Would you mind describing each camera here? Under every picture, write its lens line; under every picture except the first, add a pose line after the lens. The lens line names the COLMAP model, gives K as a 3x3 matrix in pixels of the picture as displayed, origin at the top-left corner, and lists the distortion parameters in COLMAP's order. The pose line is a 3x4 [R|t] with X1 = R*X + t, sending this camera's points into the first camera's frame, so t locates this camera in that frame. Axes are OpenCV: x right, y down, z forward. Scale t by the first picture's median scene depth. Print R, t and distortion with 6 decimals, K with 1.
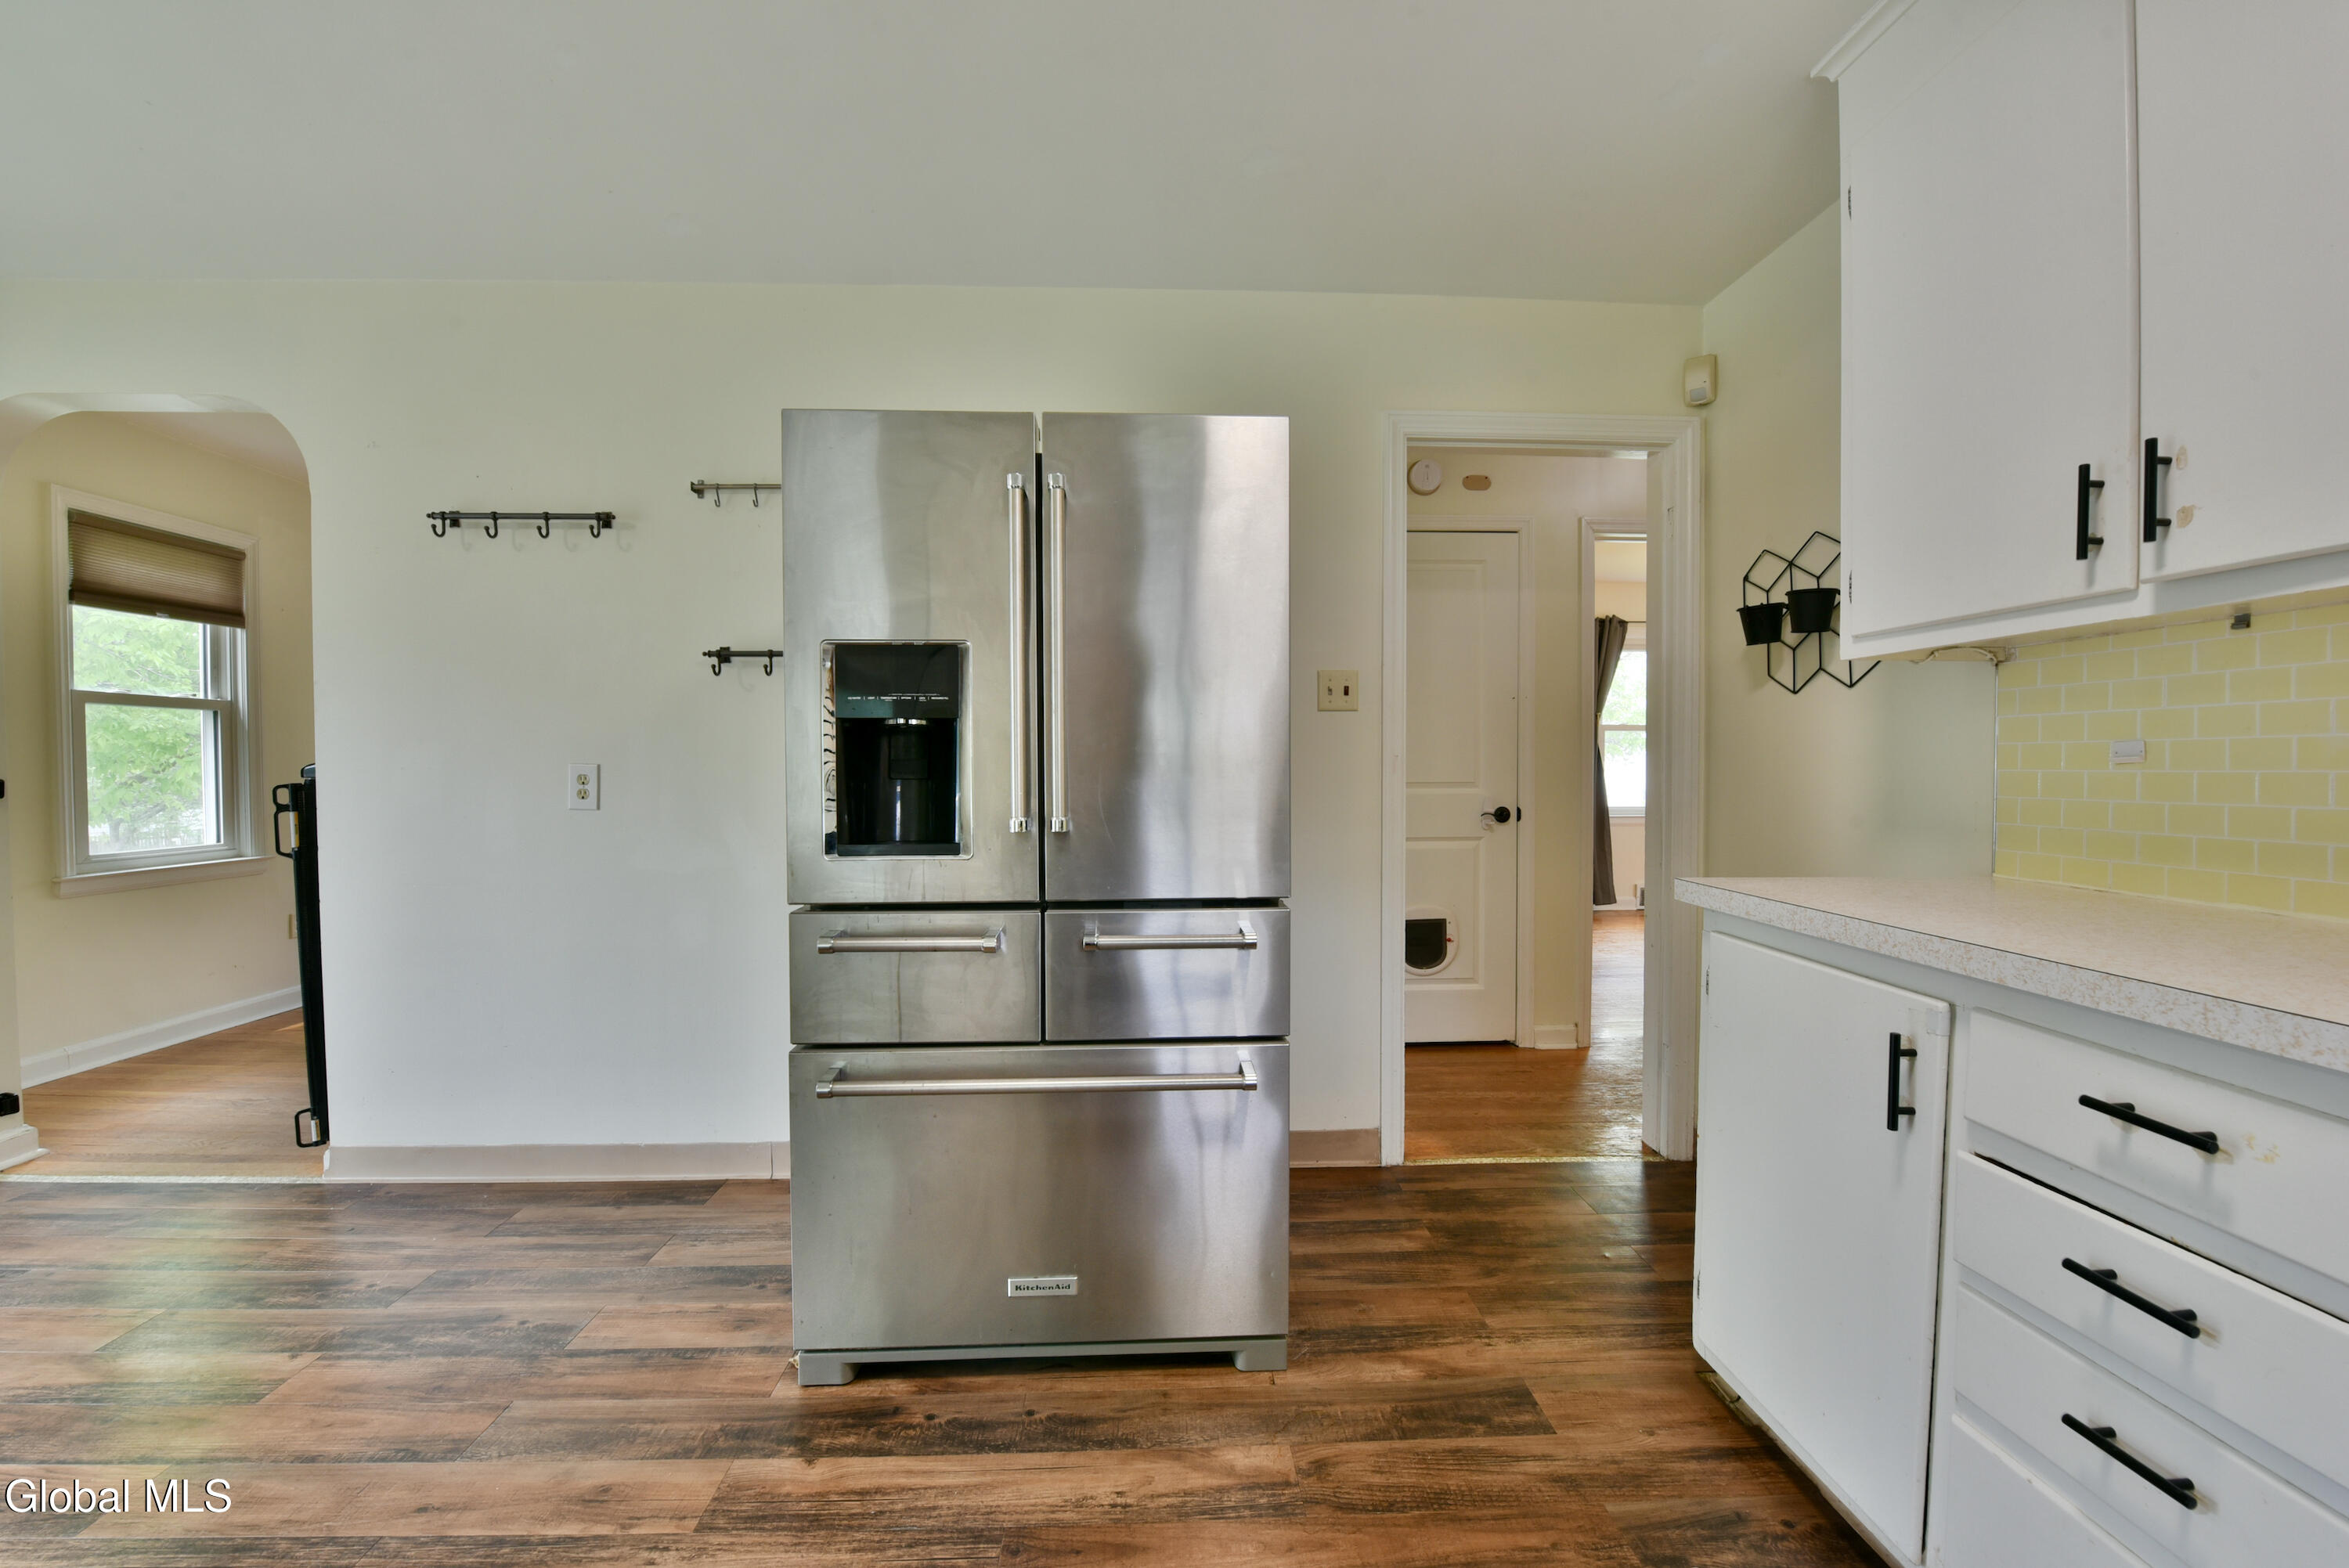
lens RADIAL K [[942.9, 0, 1174.5], [0, 942.9, 784.0], [0, 0, 1]] dist [-0.014064, -0.003459]
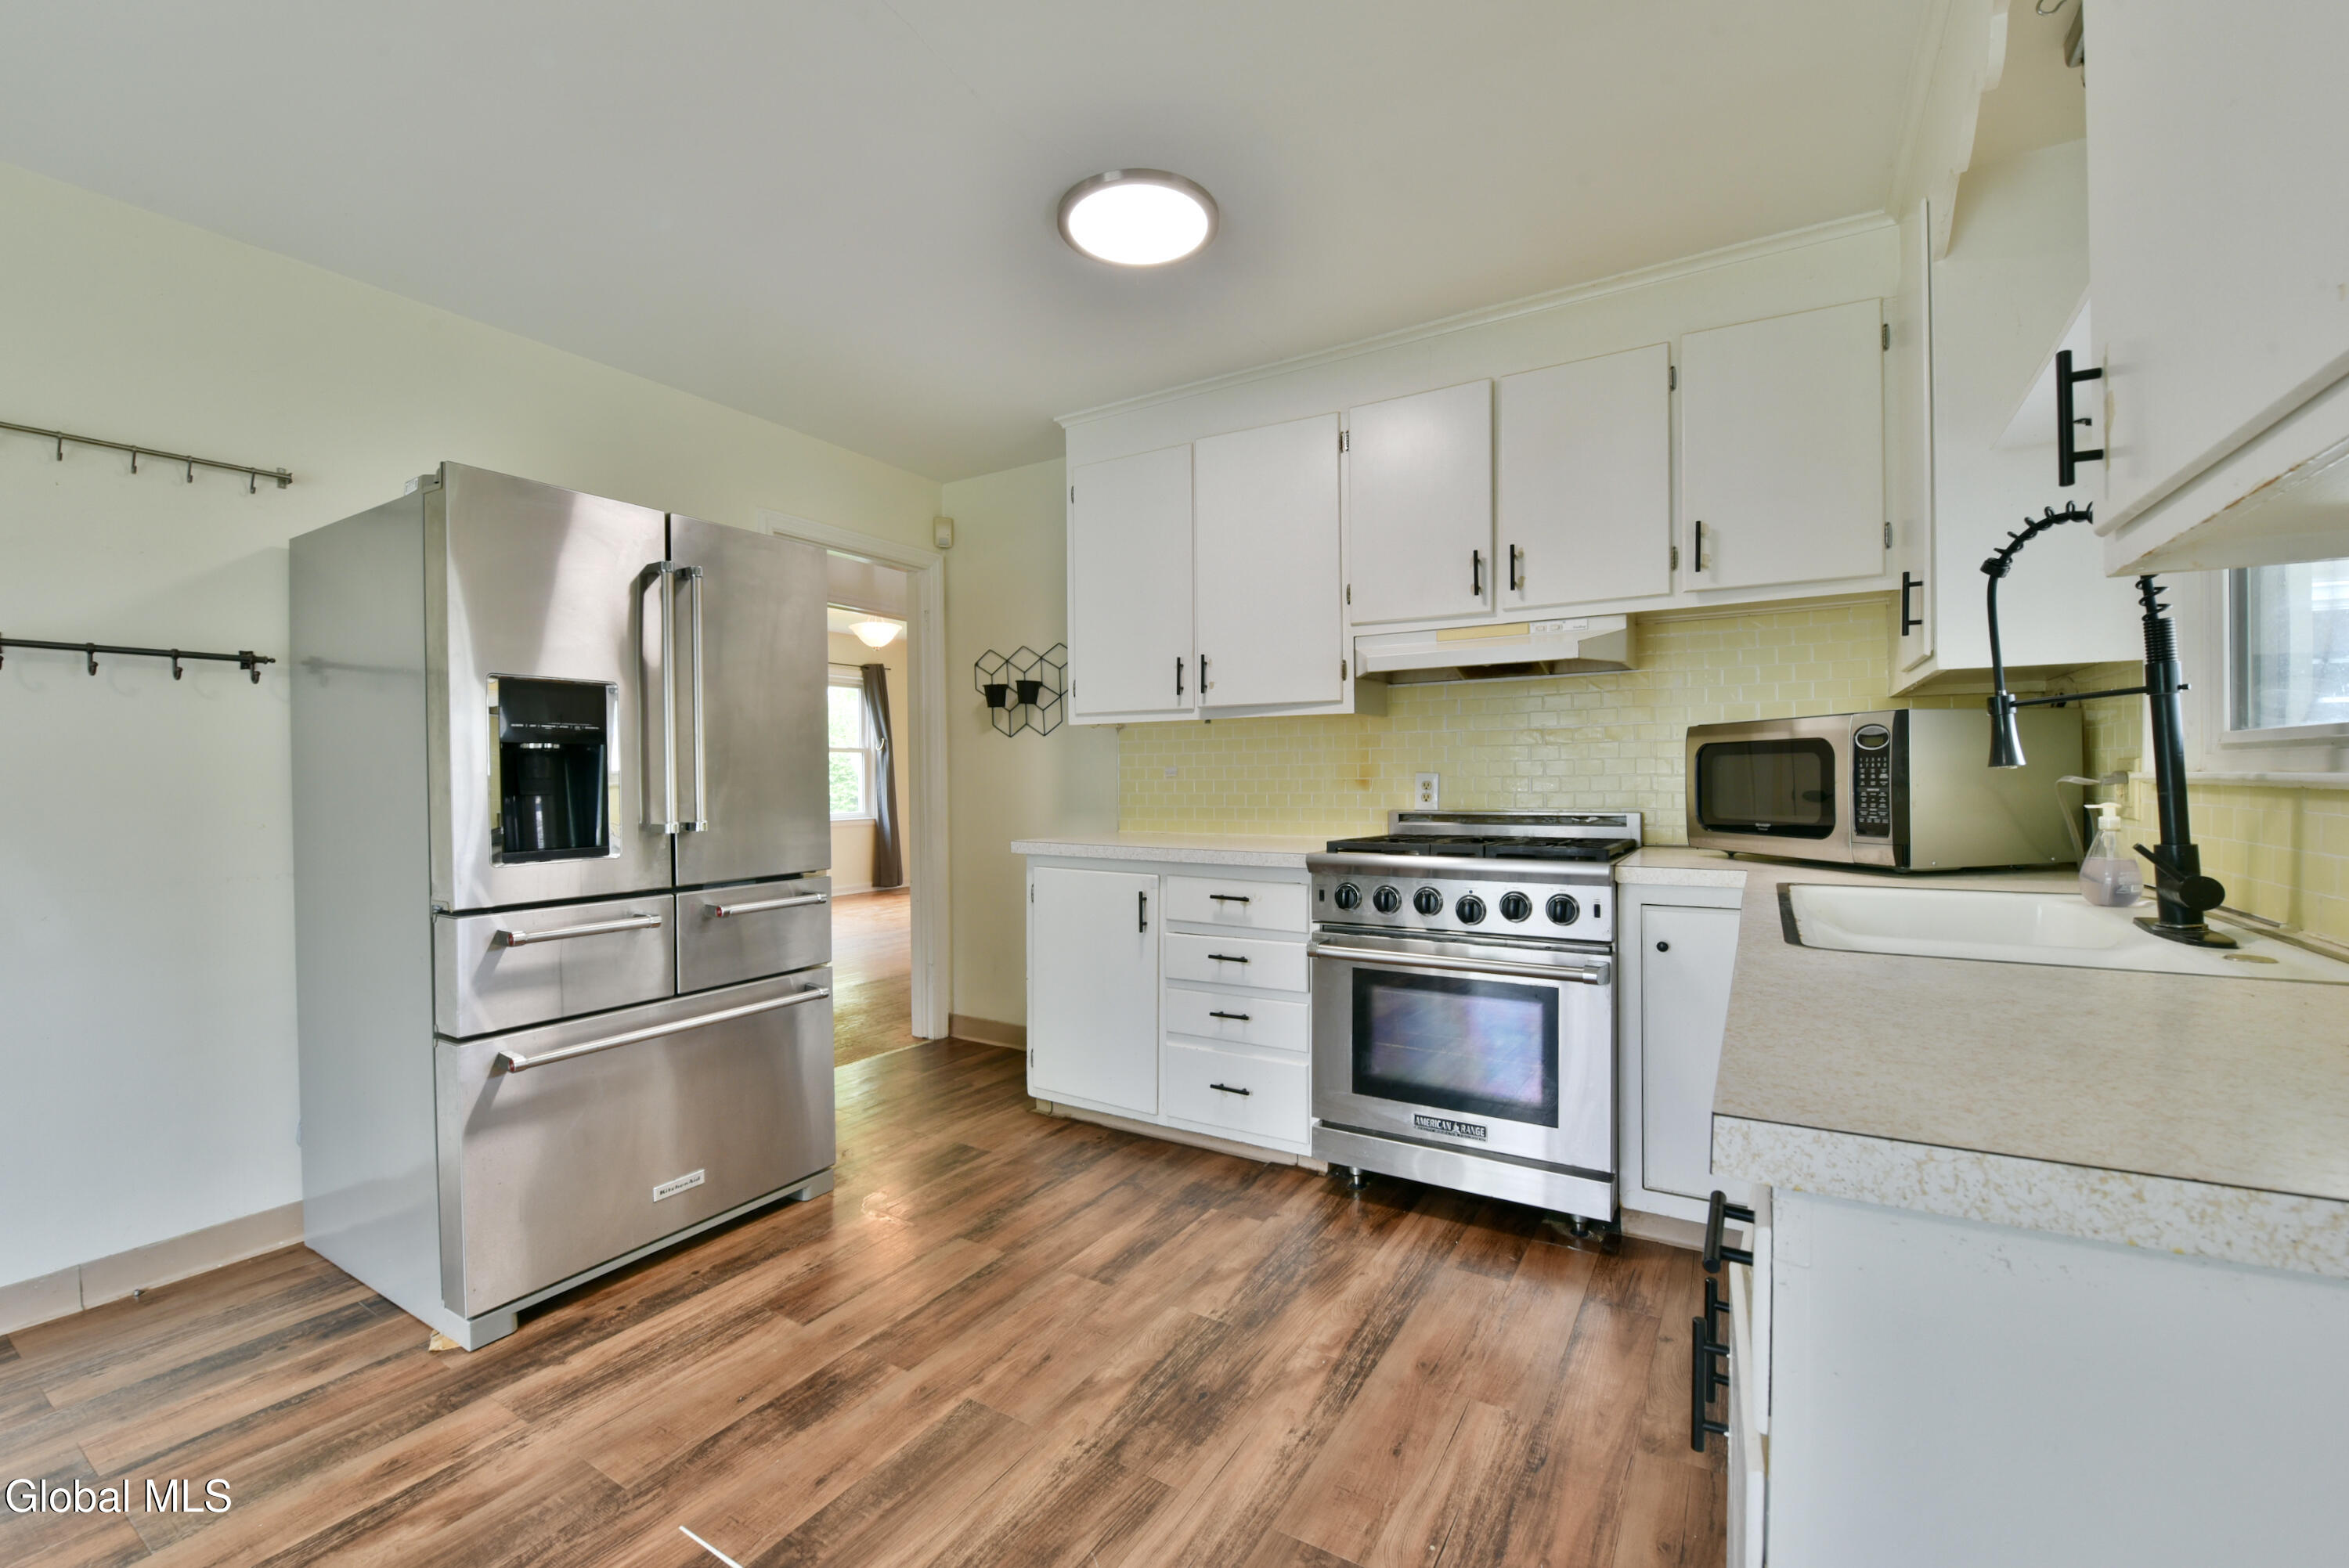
lens RADIAL K [[962.5, 0, 1177.5], [0, 962.5, 786.2], [0, 0, 1]] dist [-0.019342, -0.001027]
pose [[0.556394, -0.011436, 0.830840, -0.857473], [0.023501, 0.999722, -0.001977, 0.005193], [-0.830586, 0.020625, 0.556508, -0.316061]]
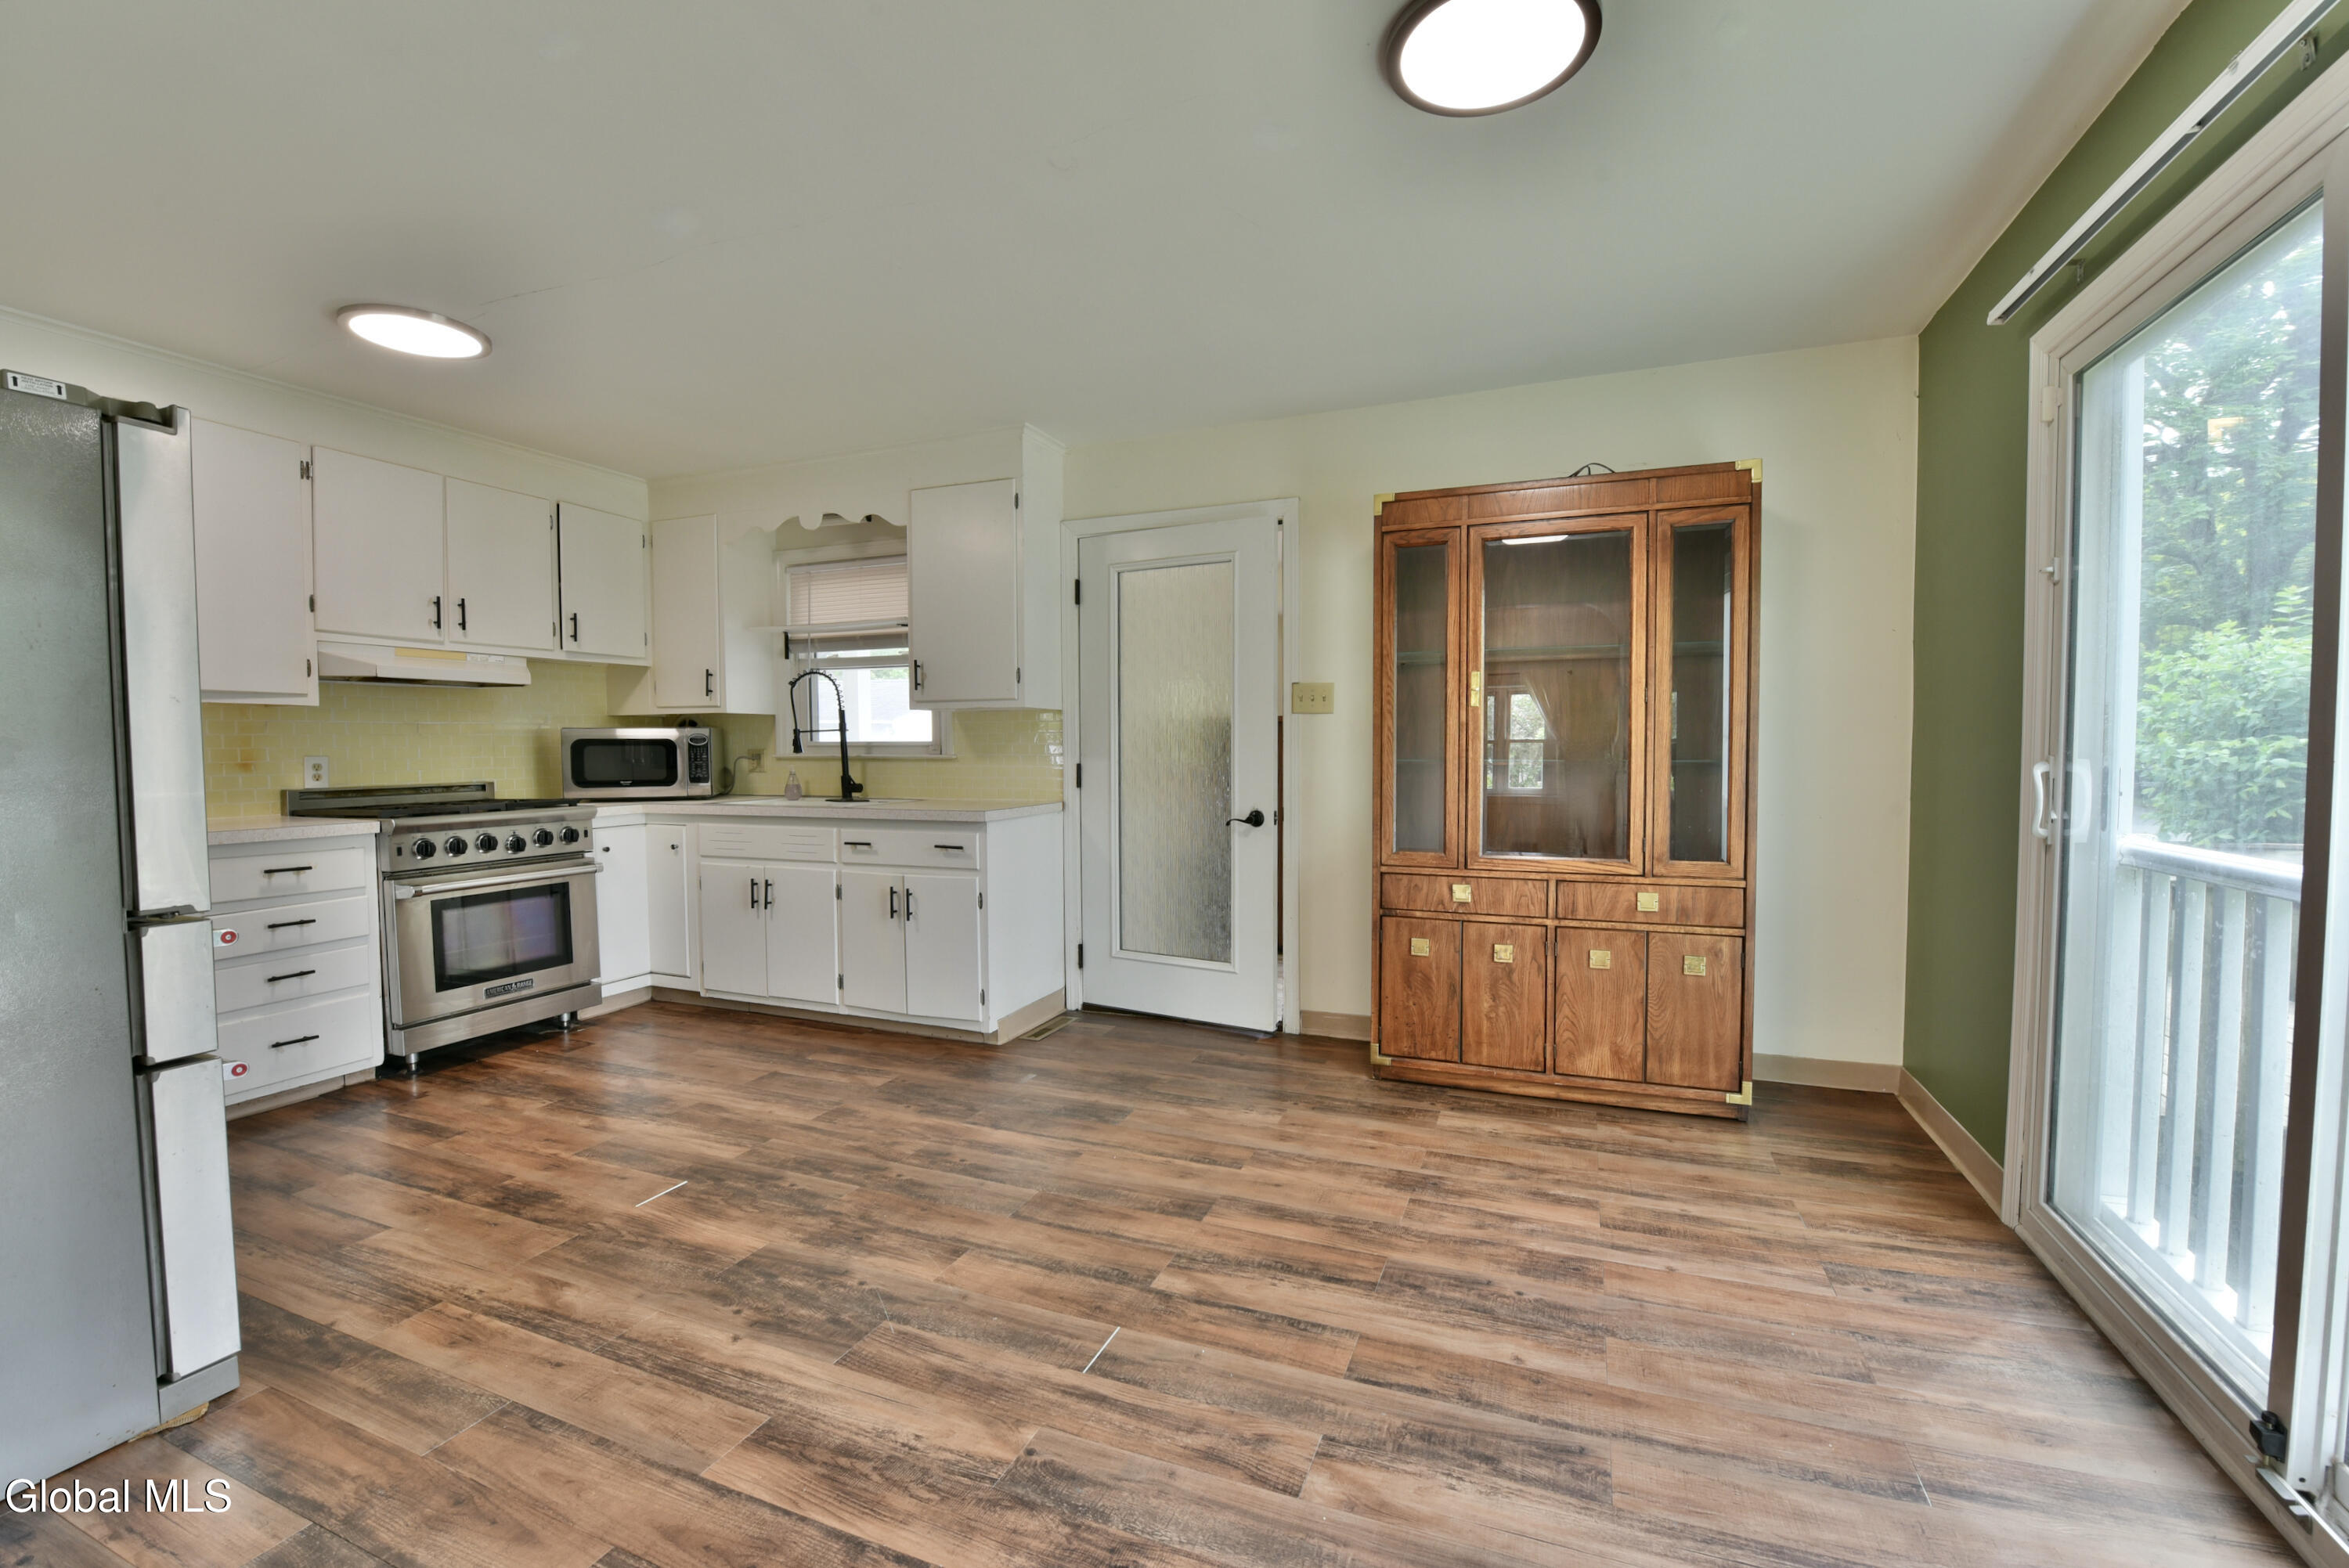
lens RADIAL K [[973.7, 0, 1198.6], [0, 973.7, 785.8], [0, 0, 1]] dist [-0.018006, -0.000273]
pose [[-0.912933, -0.012166, 0.407928, -1.767530], [0.013651, 0.998086, 0.060317, -0.050365], [-0.407882, 0.060634, -0.911019, 1.480215]]
